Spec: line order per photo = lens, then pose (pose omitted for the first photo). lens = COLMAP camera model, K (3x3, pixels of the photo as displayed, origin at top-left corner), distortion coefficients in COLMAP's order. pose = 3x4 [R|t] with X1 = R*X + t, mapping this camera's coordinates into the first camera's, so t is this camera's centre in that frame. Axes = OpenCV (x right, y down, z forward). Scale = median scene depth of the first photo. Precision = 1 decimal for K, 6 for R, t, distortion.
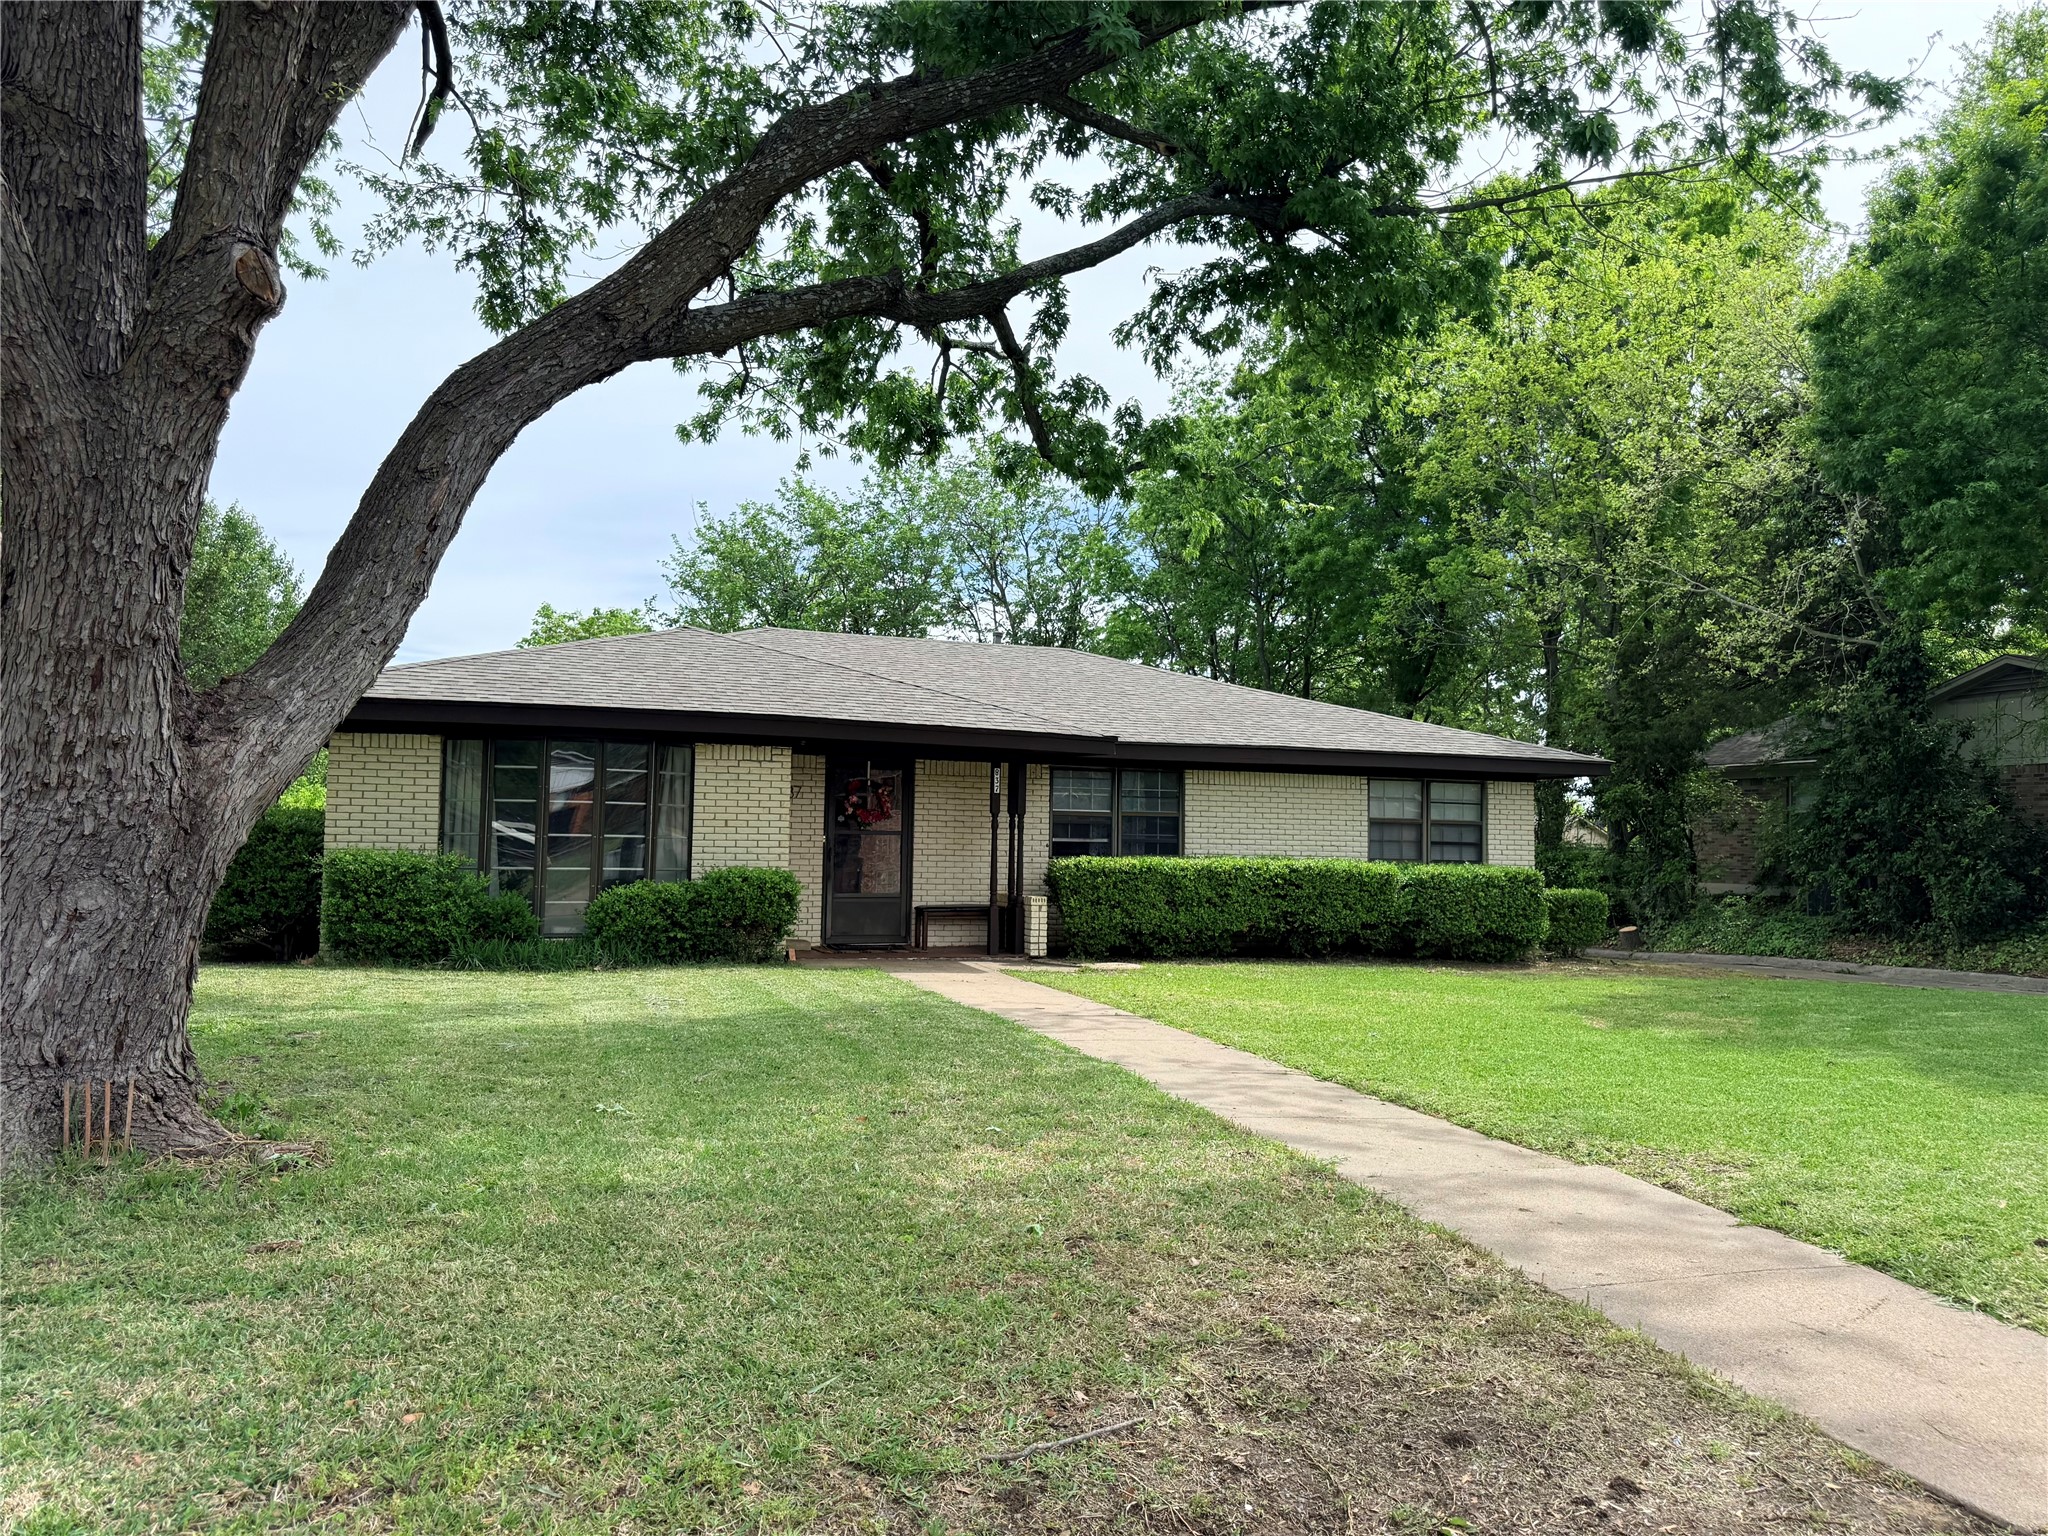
lens RADIAL K [[1452.4, 0, 1027.9], [0, 1452.4, 777.3], [0, 0, 1]] dist [0.078693, -0.074863]
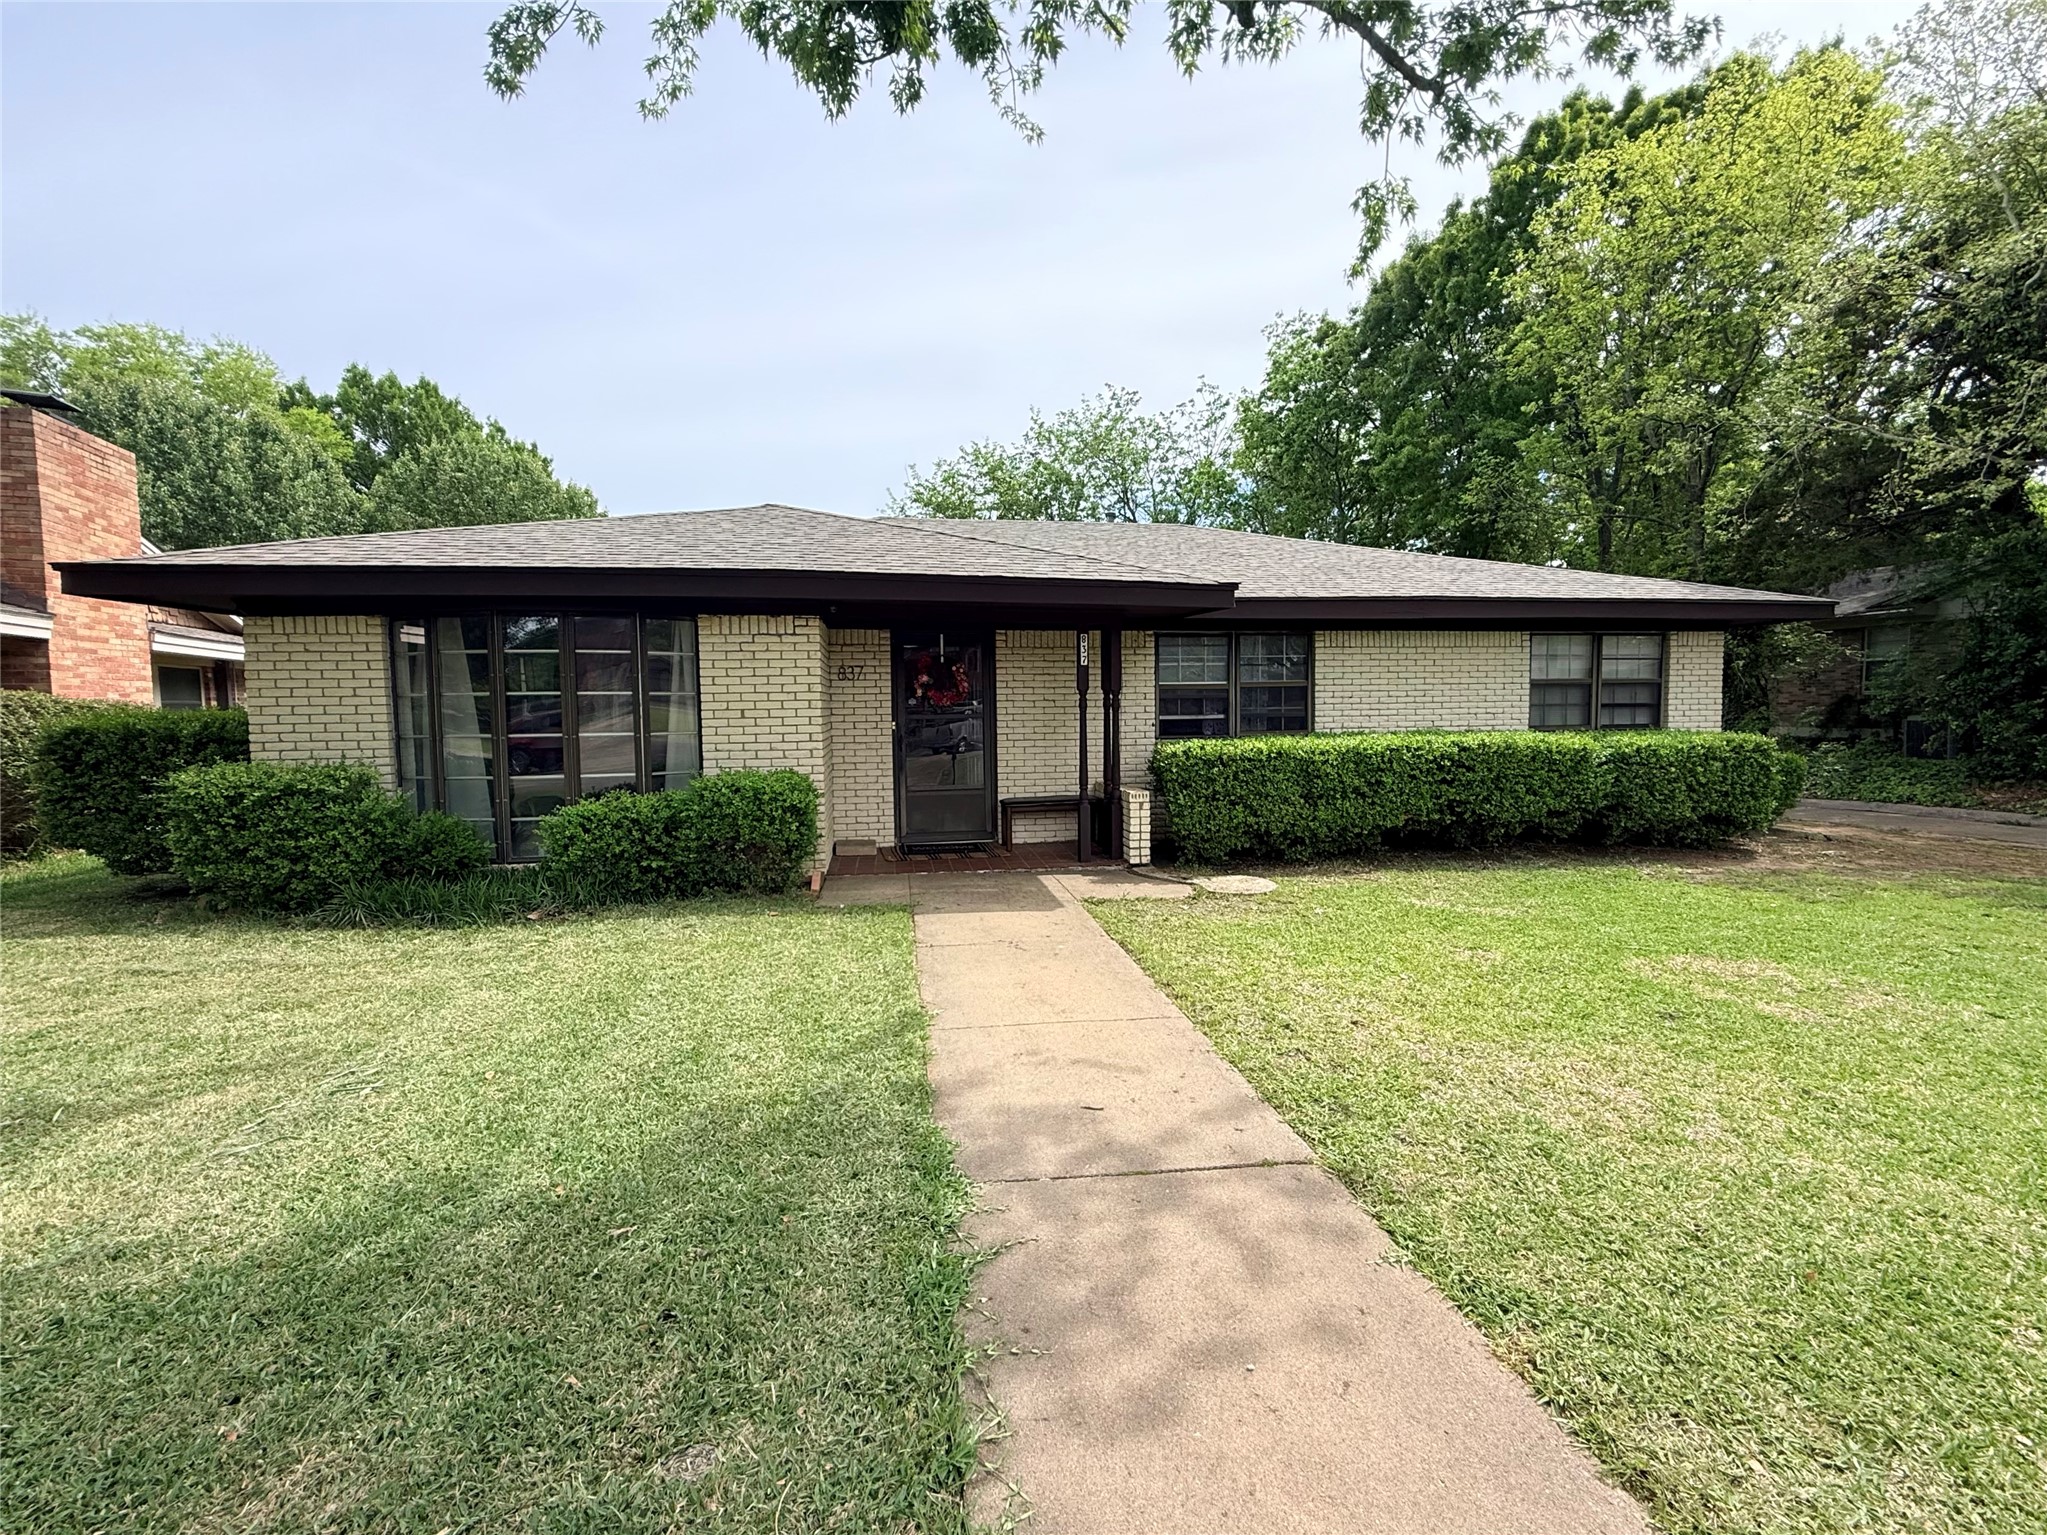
lens RADIAL K [[820.2, 0, 1023.5], [0, 820.2, 767.5], [0, 0, 1]] dist [0.009538, -0.000812]
pose [[0.984564, -0.016727, -0.174224, 0.029106], [0.037667, 0.992348, 0.117591, 0.015273], [0.170923, -0.122338, 0.977660, 0.661696]]
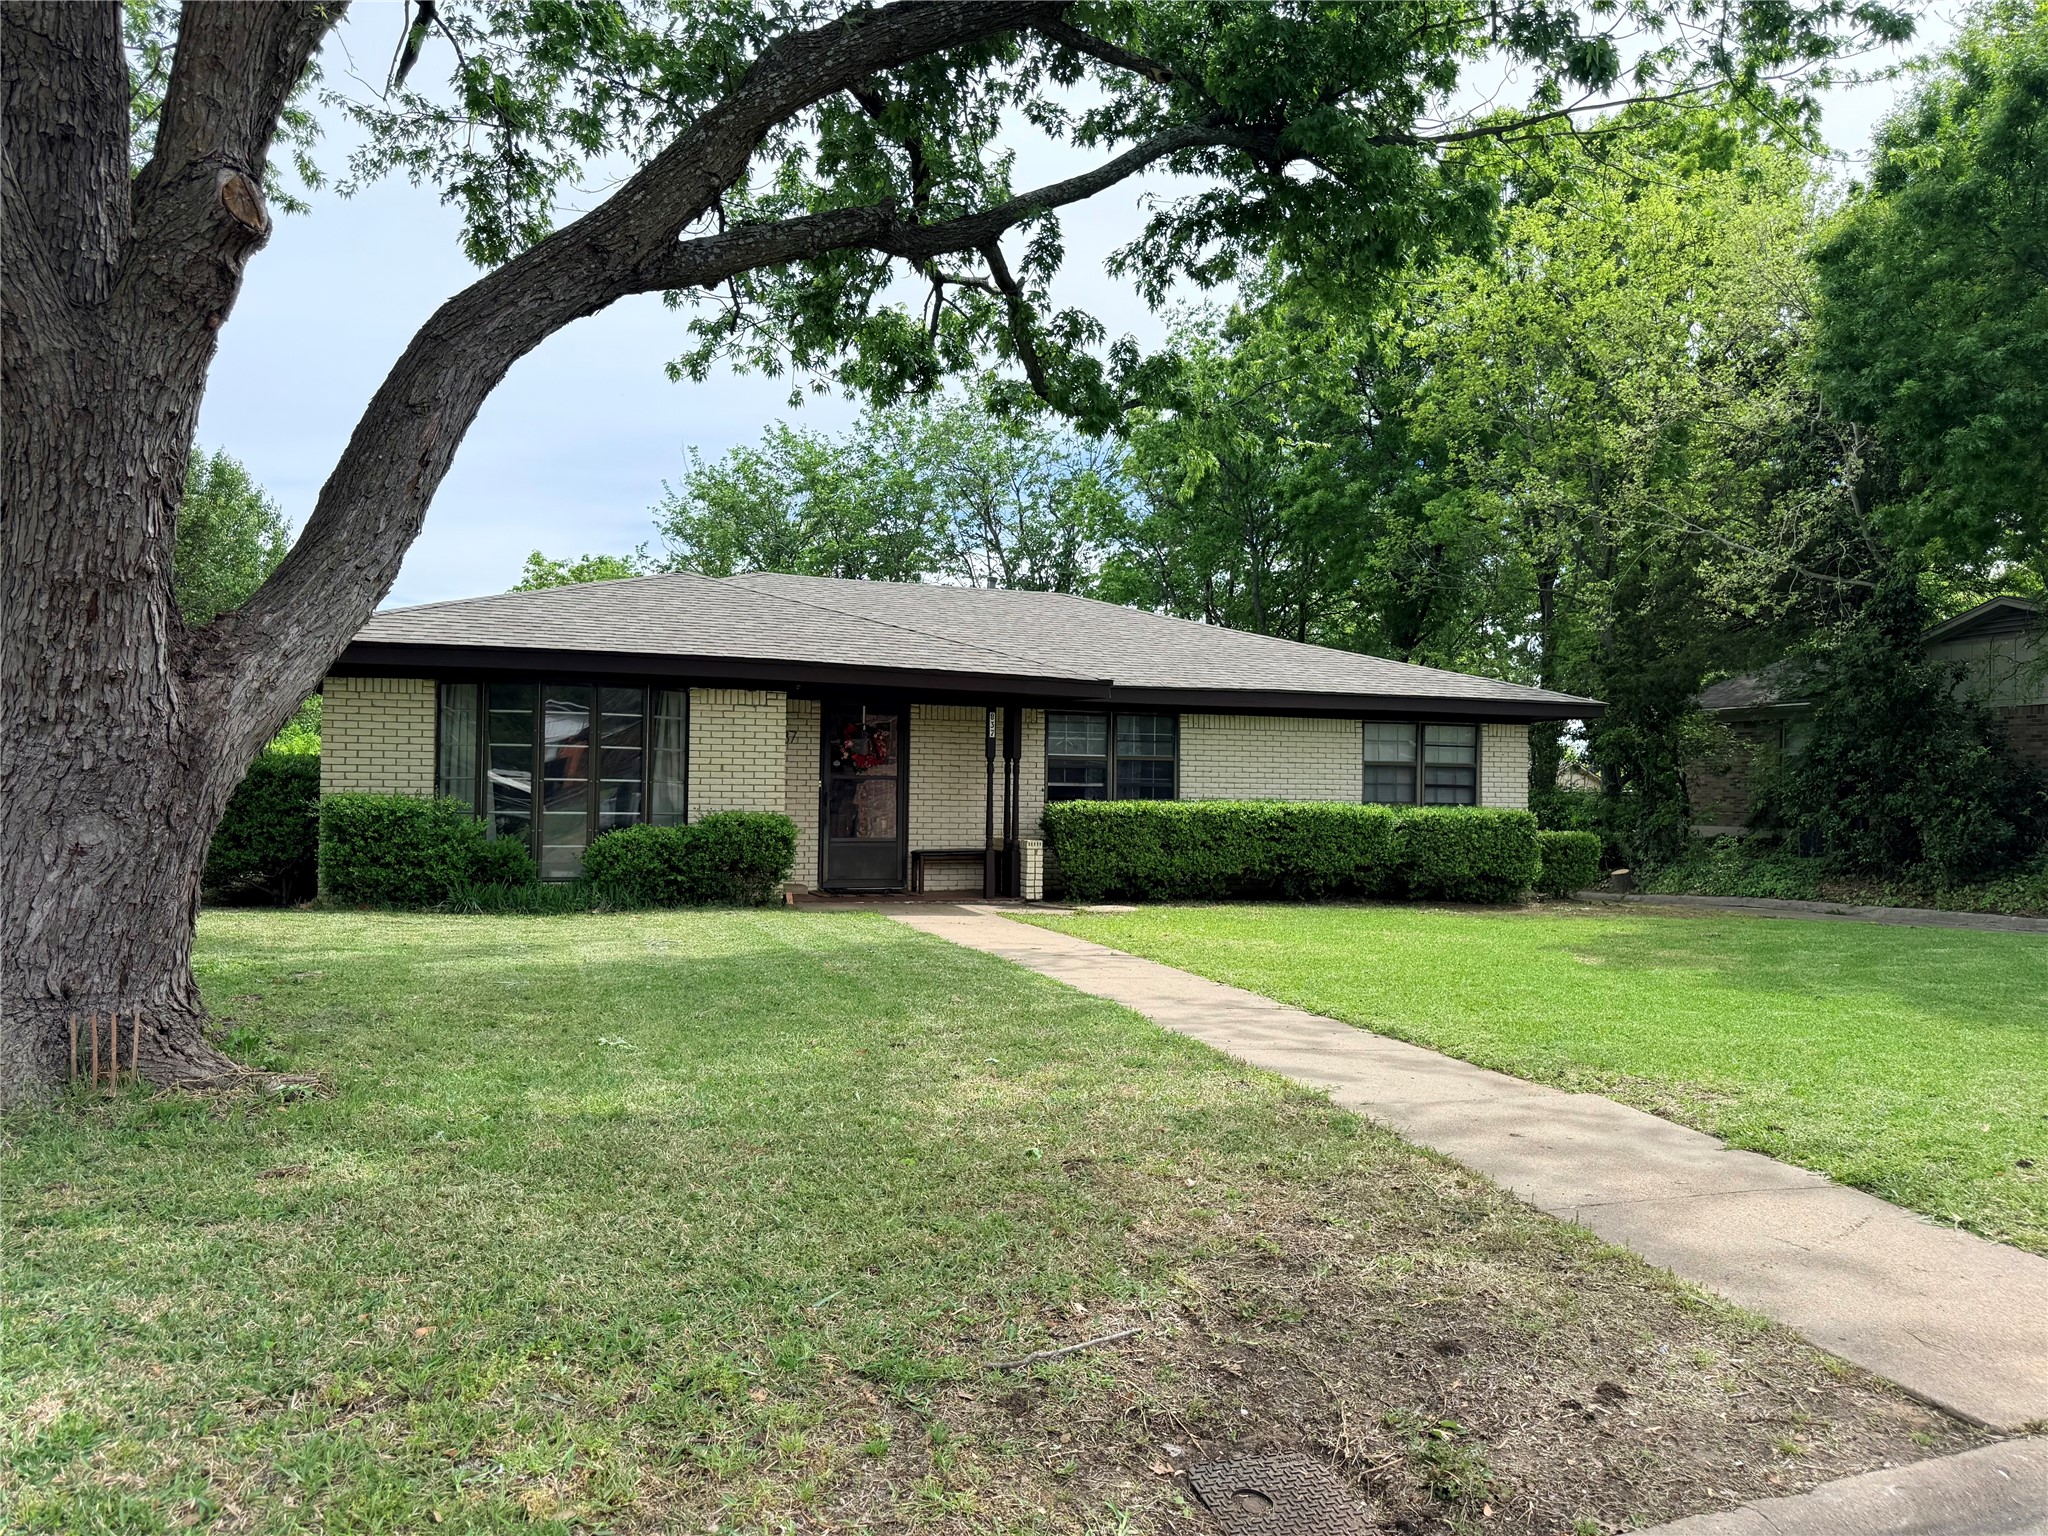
lens RADIAL K [[1451.9, 0, 1027.1], [0, 1451.9, 777.3], [0, 0, 1]] dist [0.084446, -0.088145]
pose [[0.999987, -0.004043, 0.003179, -0.000674], [0.003930, 0.999386, 0.034806, 0.004527], [-0.003318, -0.034793, 0.999389, -0.001492]]
